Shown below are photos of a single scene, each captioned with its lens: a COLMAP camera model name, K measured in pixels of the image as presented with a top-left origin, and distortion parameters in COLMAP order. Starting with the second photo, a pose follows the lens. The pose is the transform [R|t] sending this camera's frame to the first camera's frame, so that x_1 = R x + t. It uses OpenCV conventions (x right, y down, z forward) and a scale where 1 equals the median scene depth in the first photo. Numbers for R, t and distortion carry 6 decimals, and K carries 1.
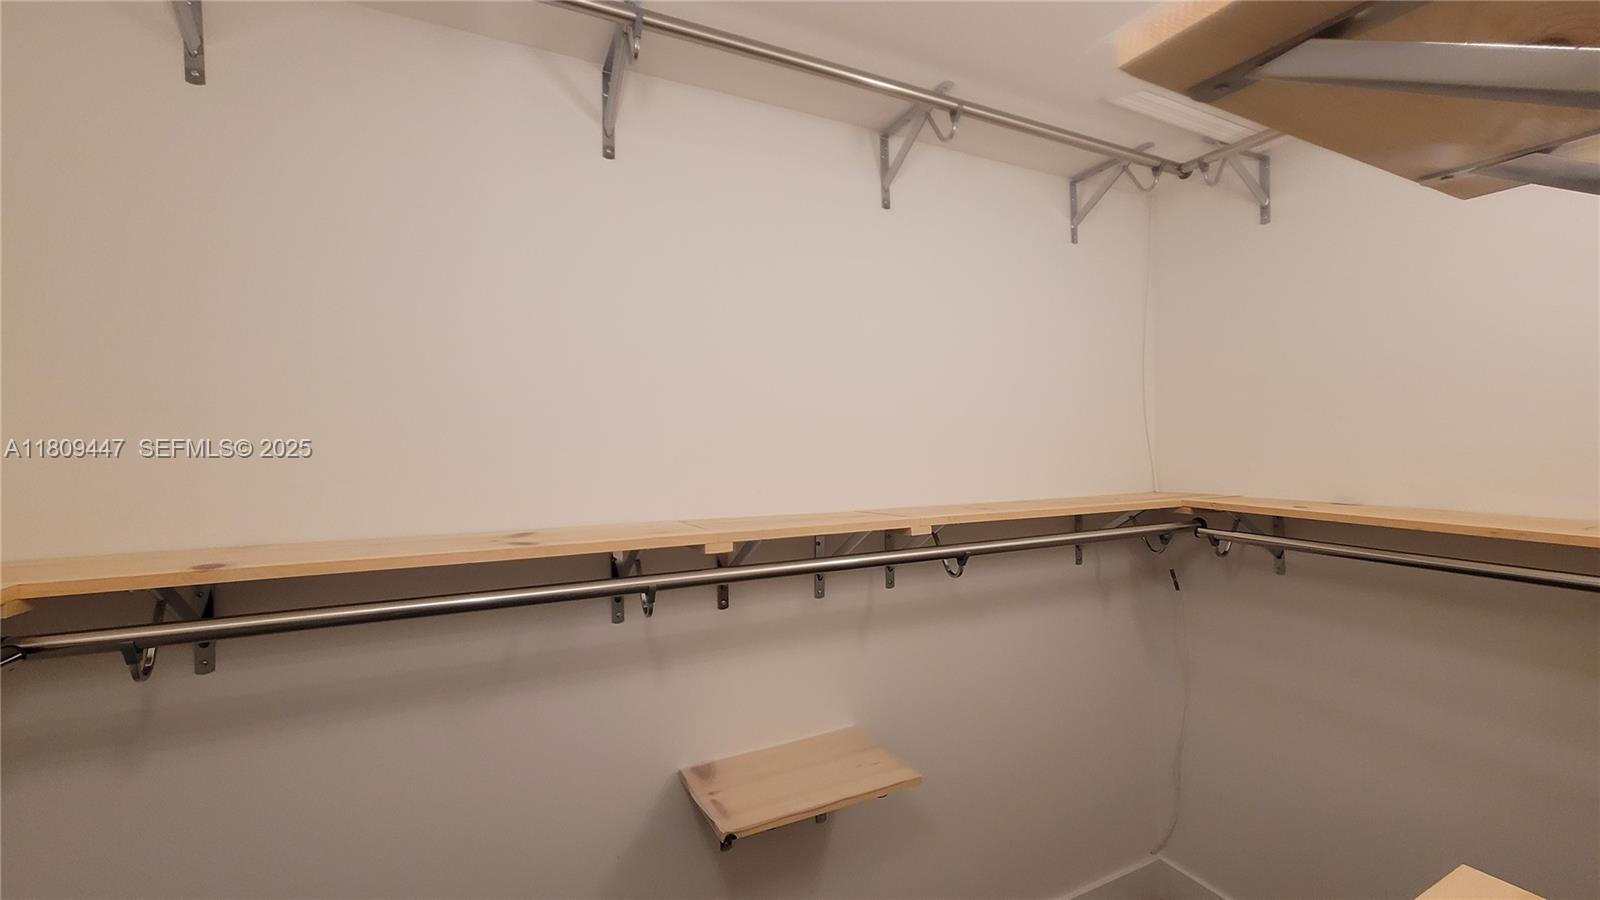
lens RADIAL K [[651.1, 0, 798.6], [0, 651.1, 446.7], [0, 0, 1]] dist [-0.002041, -0.000052]
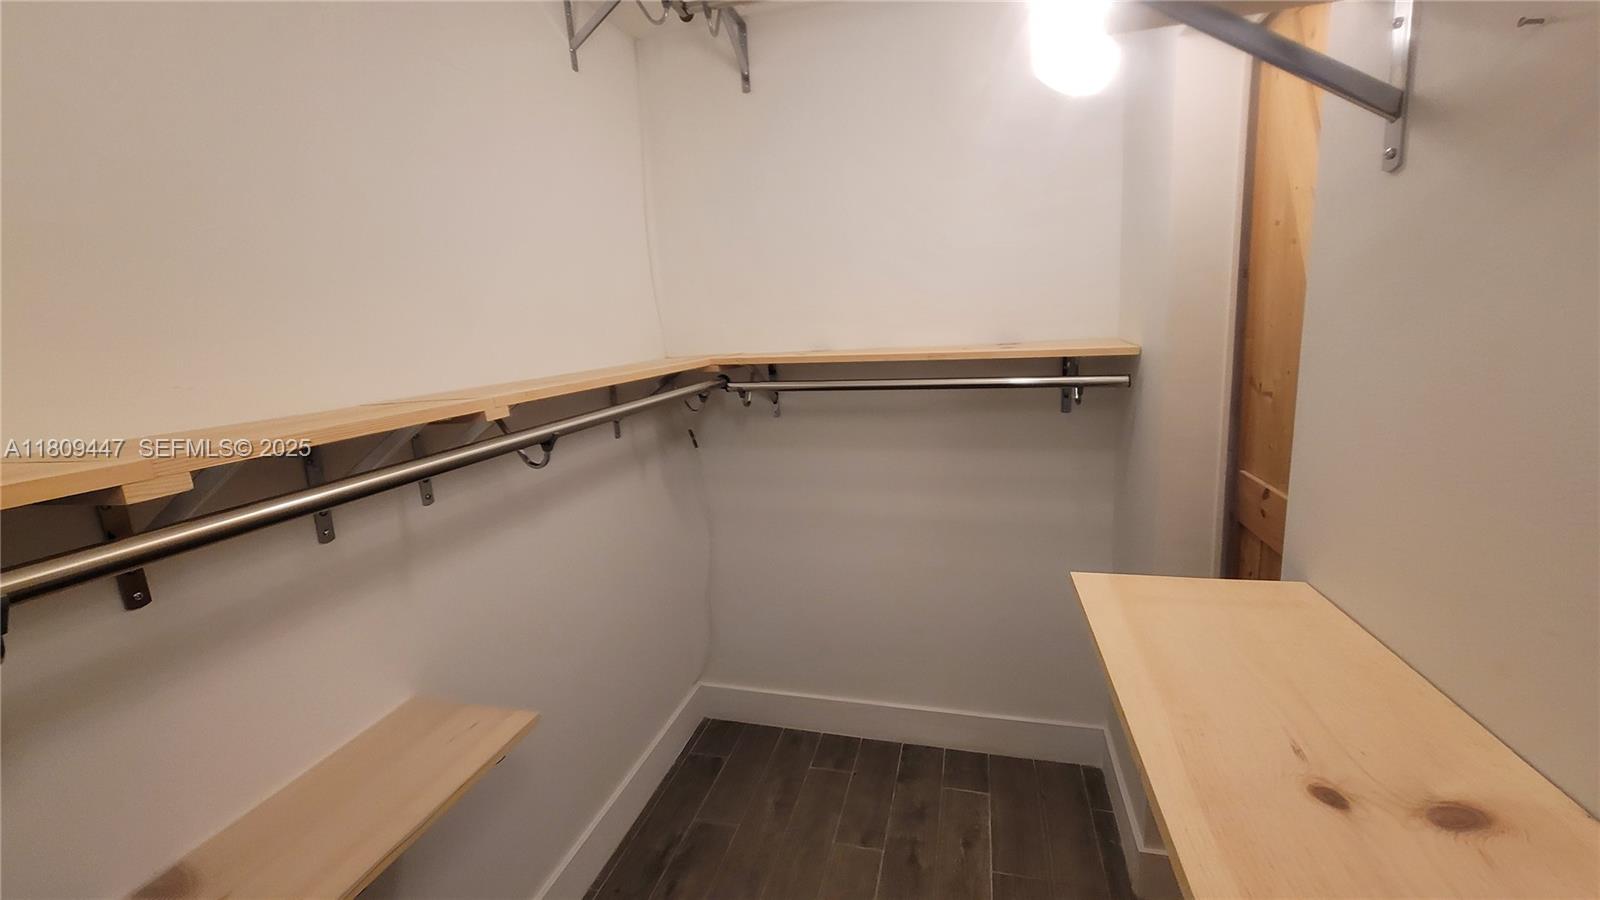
lens RADIAL K [[651.1, 0, 800.8], [0, 651.1, 444.4], [0, 0, 1]] dist [-0.002041, -0.000052]
pose [[0.663684, -0.168145, 0.728869, -0.099208], [0.052677, 0.982495, 0.178689, 0.037966], [-0.746156, -0.080198, 0.660923, 0.191322]]
